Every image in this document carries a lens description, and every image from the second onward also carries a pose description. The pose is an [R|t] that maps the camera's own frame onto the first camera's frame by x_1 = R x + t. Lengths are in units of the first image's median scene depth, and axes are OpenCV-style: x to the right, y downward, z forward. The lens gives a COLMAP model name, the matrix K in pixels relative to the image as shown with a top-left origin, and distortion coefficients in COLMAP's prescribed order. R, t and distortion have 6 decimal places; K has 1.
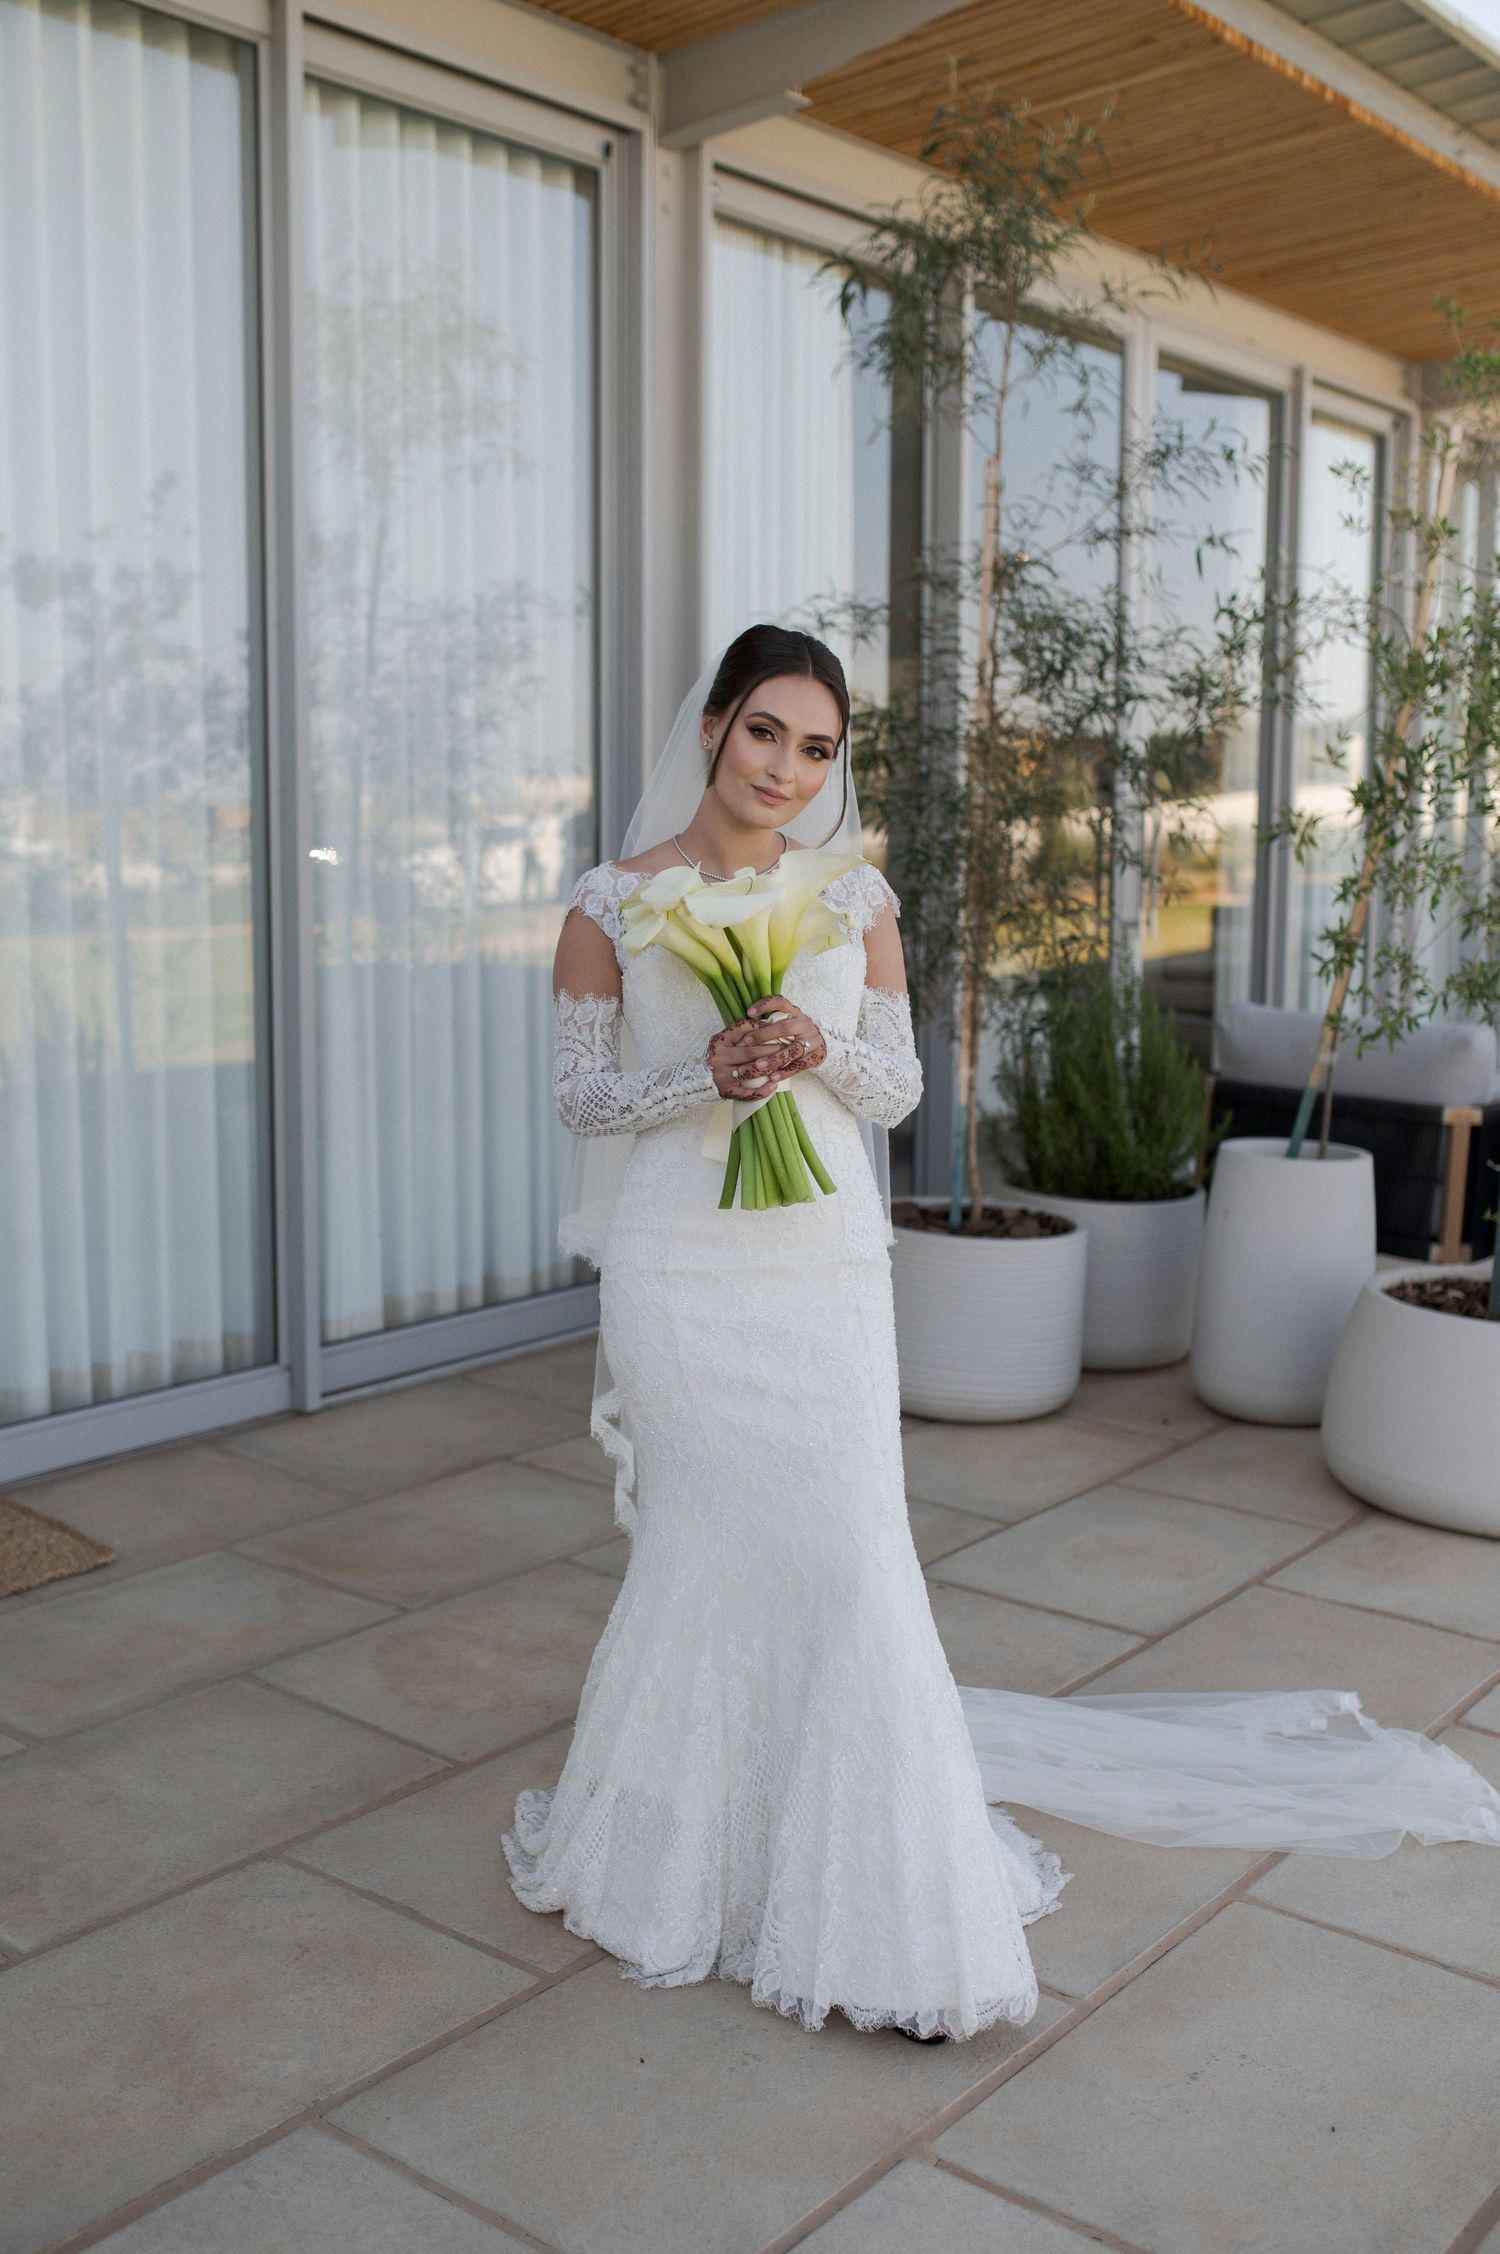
lens RADIAL K [[2130.5, 0, 734.8], [0, 2130.5, 1126.5], [0, 0, 1]] dist [-0.014191, 0.000000]
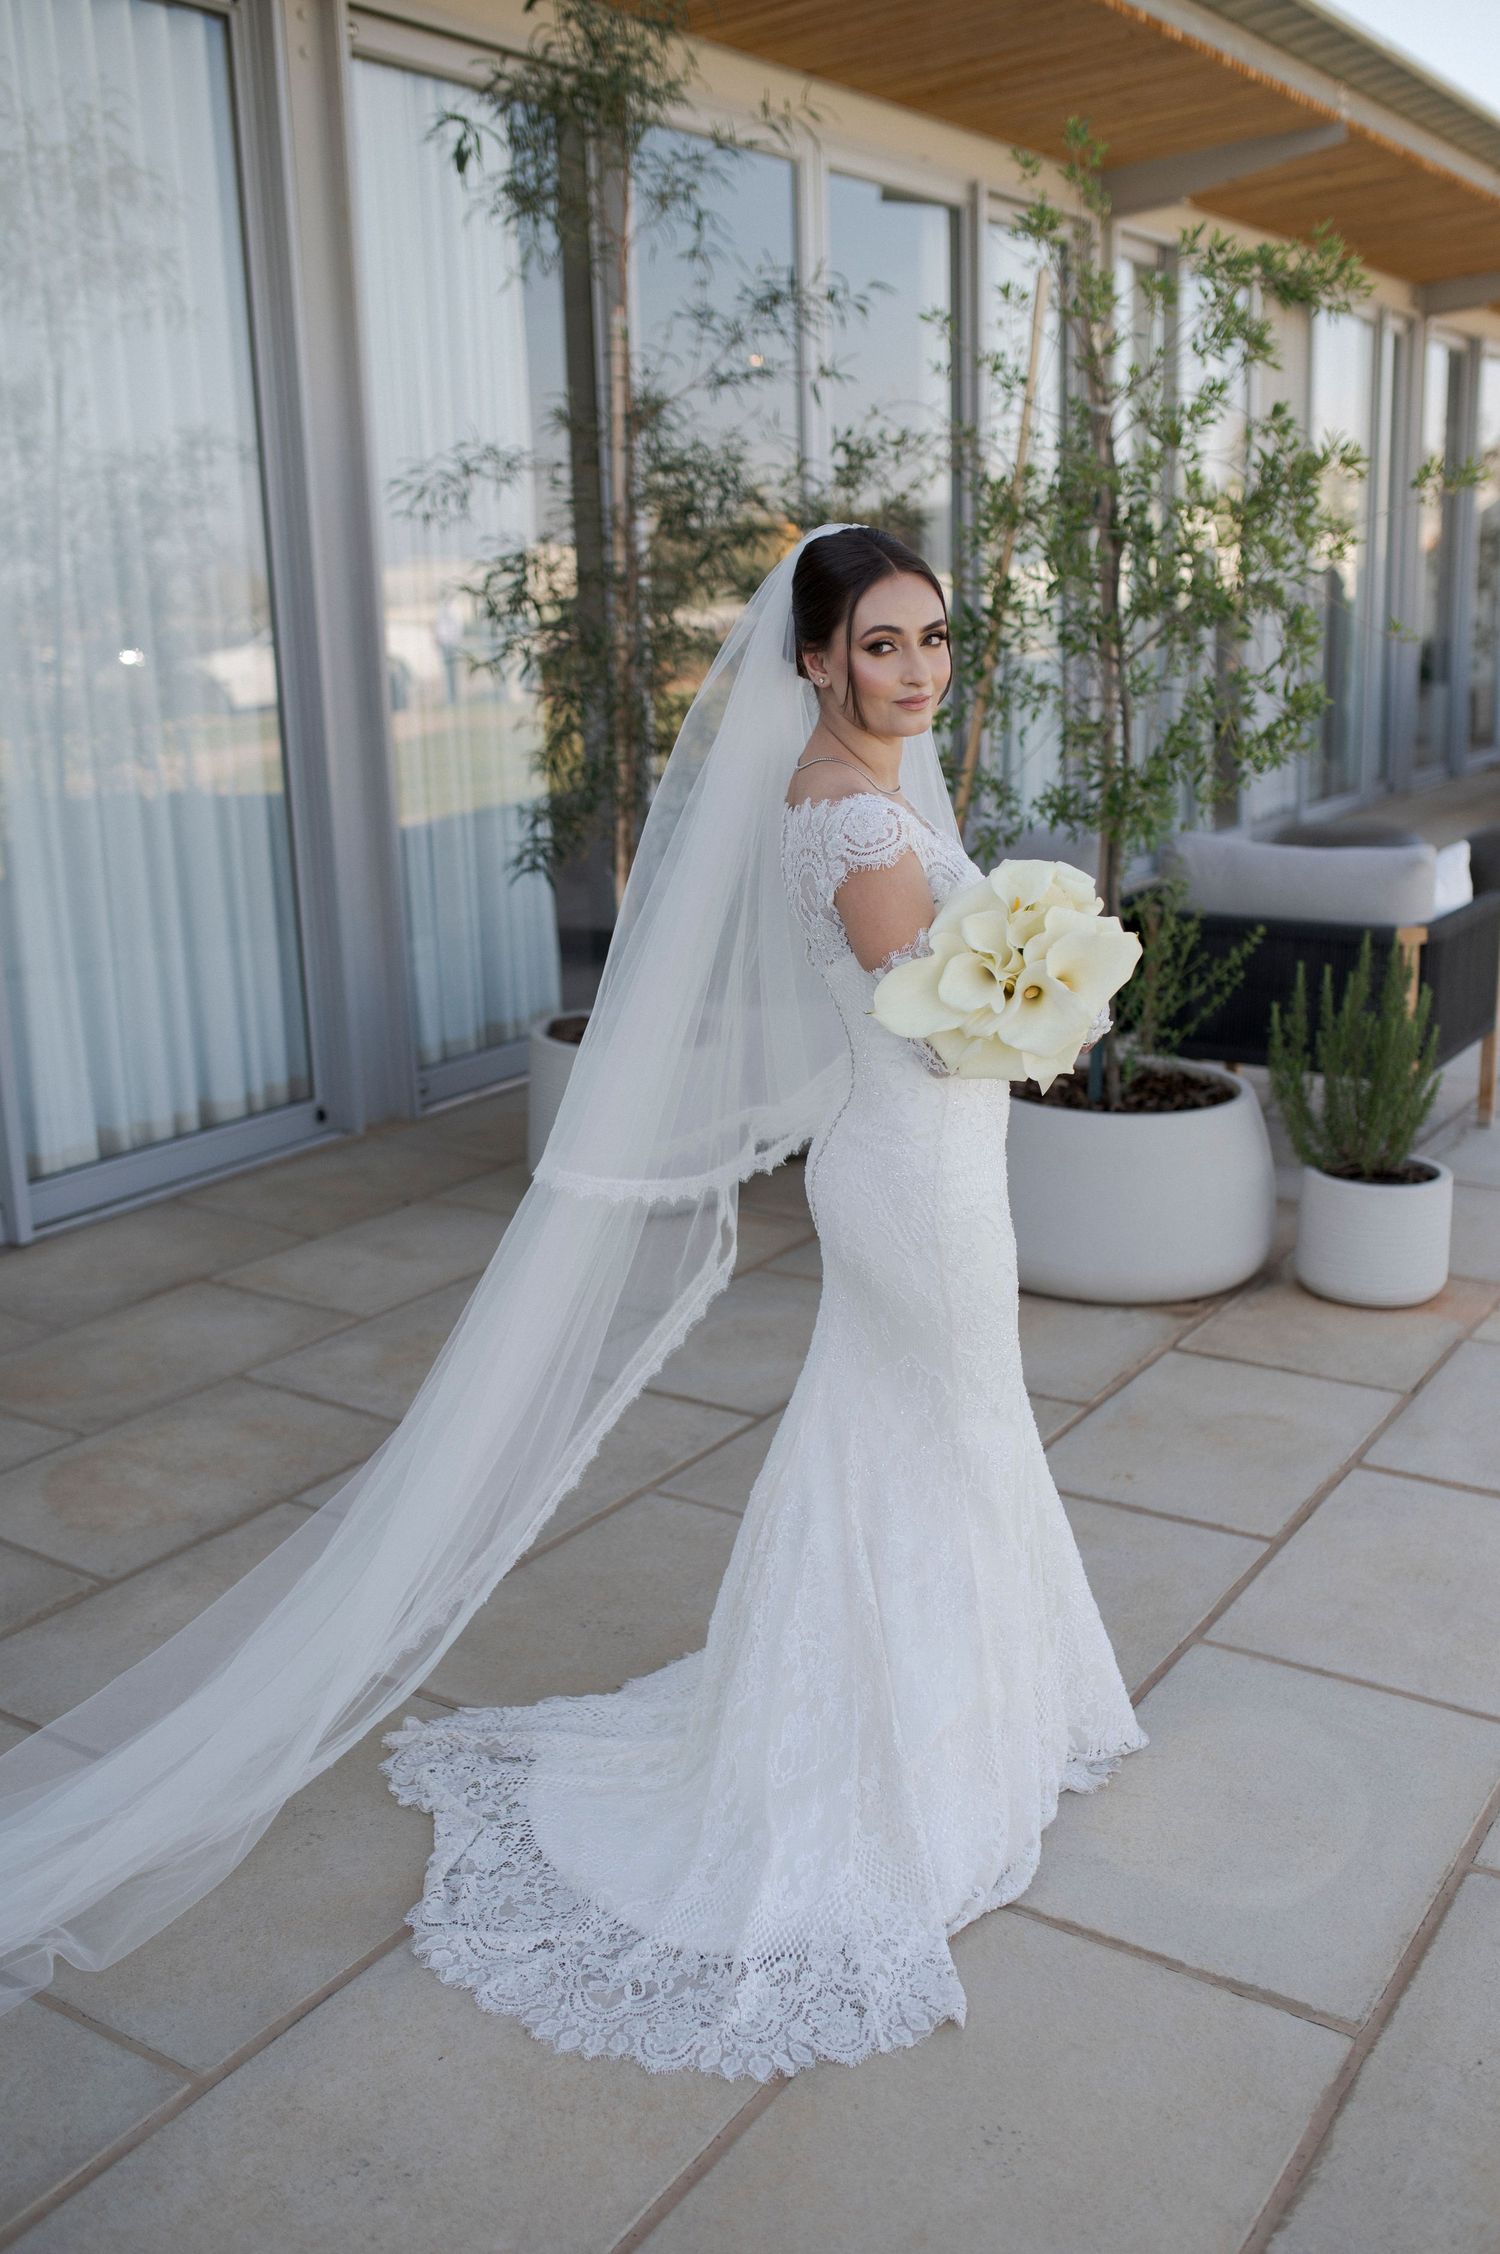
lens RADIAL K [[1975.0, 0, 764.3], [0, 1975.0, 1129.5], [0, 0, 1]] dist [-0.034852, 0.014656]
pose [[0.995352, -0.054271, 0.079556, 0.095514], [0.043891, 0.990949, 0.126864, -0.032598], [-0.085721, -0.122783, 0.988725, -0.009782]]
